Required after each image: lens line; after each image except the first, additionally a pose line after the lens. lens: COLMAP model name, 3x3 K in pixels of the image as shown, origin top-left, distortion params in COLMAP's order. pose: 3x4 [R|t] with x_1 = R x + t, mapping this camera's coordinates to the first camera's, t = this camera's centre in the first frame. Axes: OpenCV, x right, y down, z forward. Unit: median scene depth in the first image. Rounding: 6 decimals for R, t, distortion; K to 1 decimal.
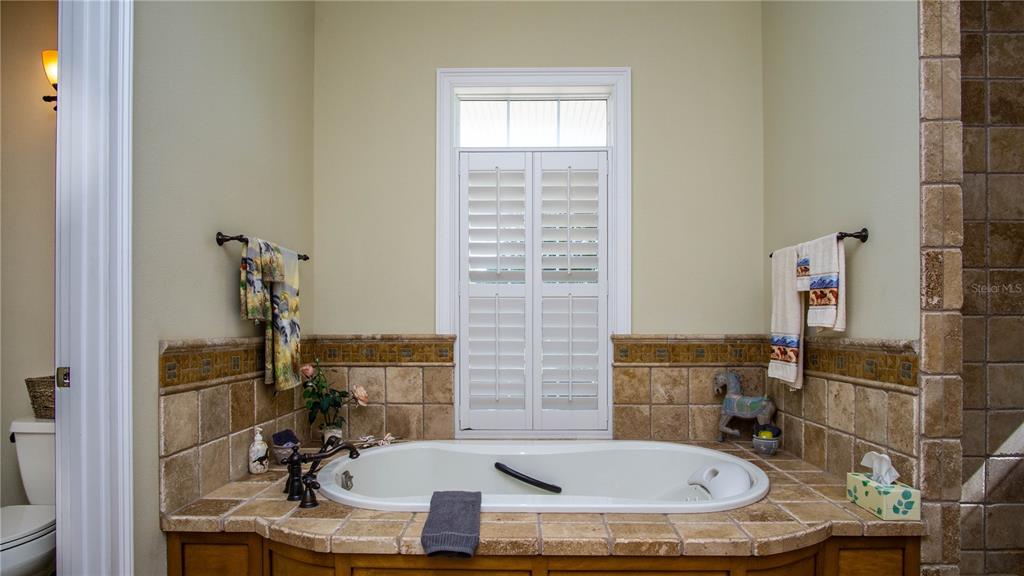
lens RADIAL K [[547.9, 0, 512.0], [0, 547.9, 288.0], [0, 0, 1]] dist [-0.025925, 0.000503]
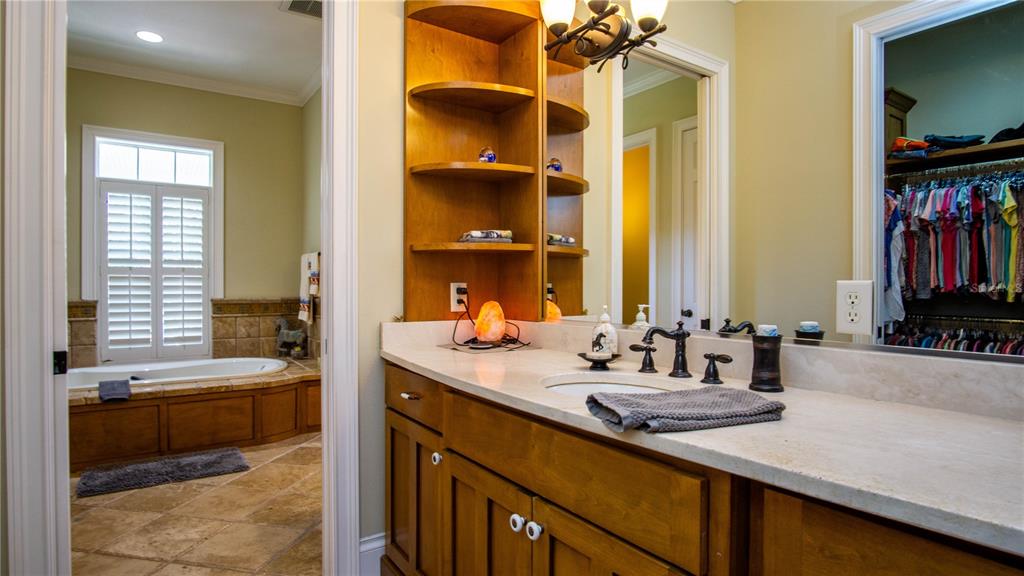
lens RADIAL K [[547.9, 0, 512.0], [0, 547.9, 288.0], [0, 0, 1]] dist [-0.025925, 0.000503]
pose [[0.806532, -0.003353, 0.591181, -0.060912], [-0.040335, 0.997342, 0.060684, -0.087275], [-0.589813, -0.072789, 0.804253, -0.911518]]
